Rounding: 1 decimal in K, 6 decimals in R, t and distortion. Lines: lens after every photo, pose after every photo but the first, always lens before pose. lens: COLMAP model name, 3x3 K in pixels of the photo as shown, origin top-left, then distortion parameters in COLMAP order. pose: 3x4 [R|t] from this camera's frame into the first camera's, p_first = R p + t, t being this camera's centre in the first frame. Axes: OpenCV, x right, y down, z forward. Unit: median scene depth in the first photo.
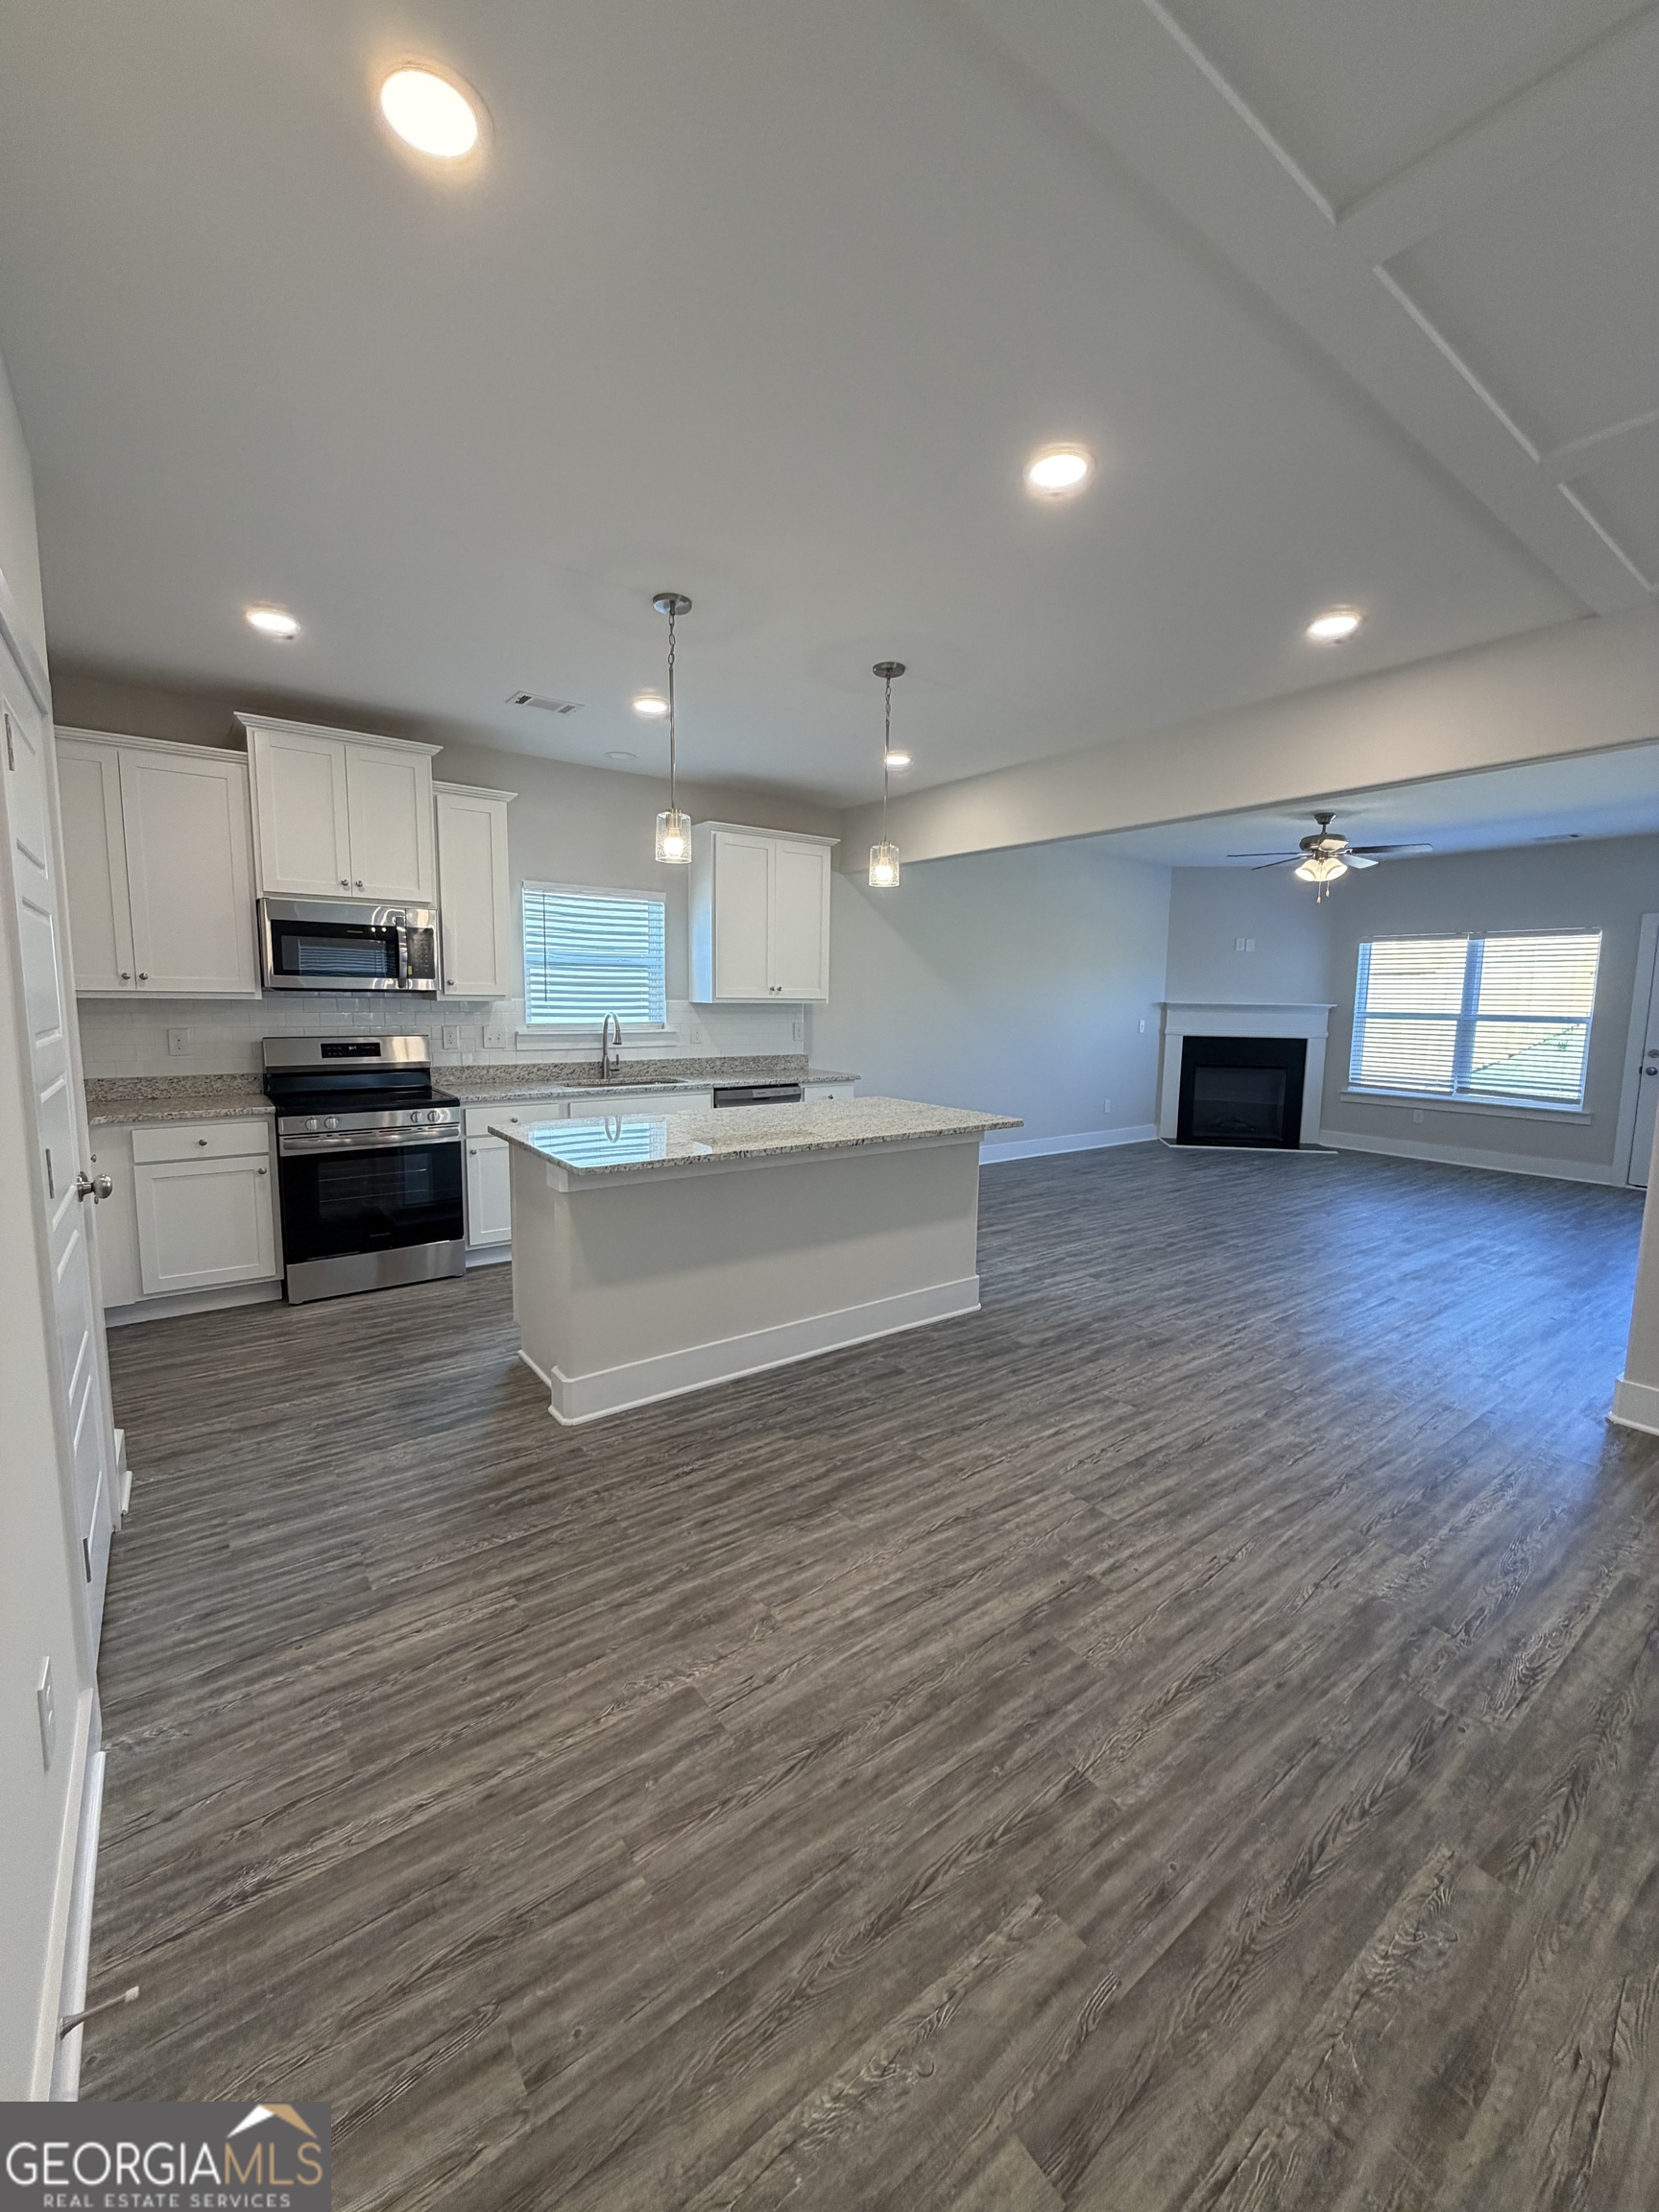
lens RADIAL K [[883.4, 0, 833.1], [0, 883.4, 1105.8], [0, 0, 1]] dist [0.002121, 0.000218]
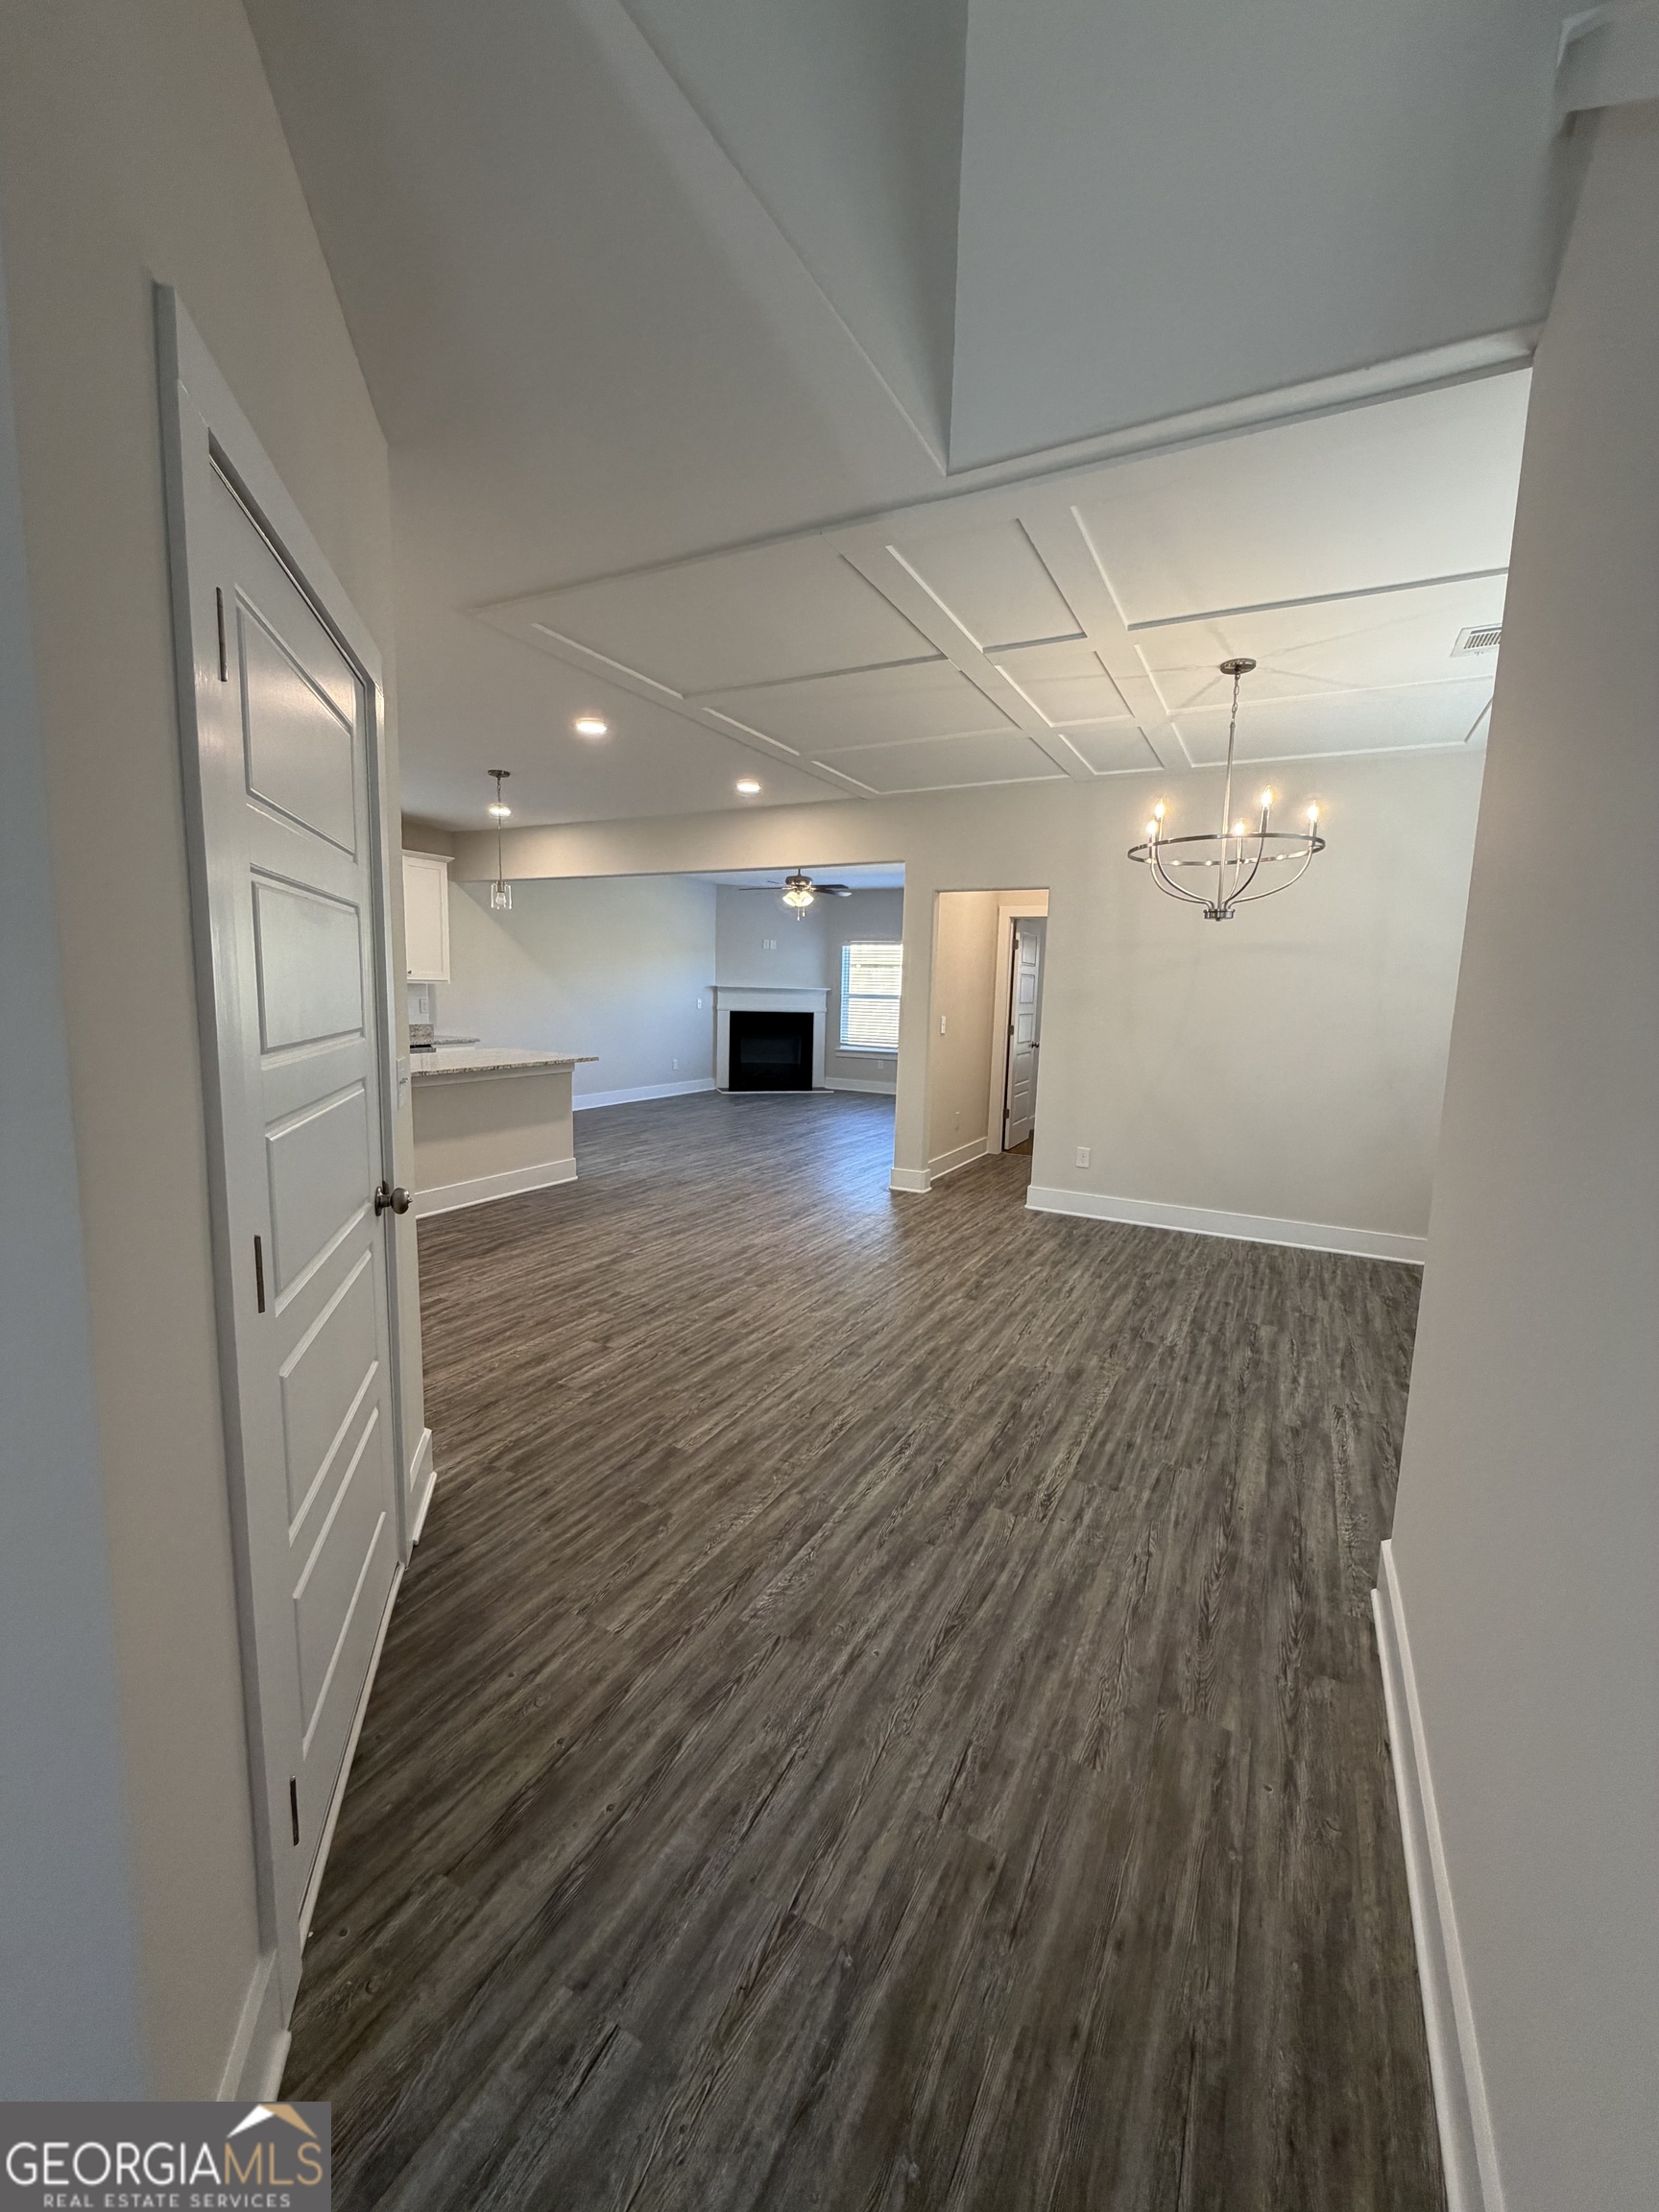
lens RADIAL K [[883.4, 0, 829.6], [0, 883.4, 1098.7], [0, 0, 1]] dist [0.002121, 0.000218]
pose [[0.905066, -0.044444, 0.422941, -0.102456], [0.039814, 0.999011, 0.019780, 0.088657], [-0.423402, -0.001063, 0.905941, -0.736213]]
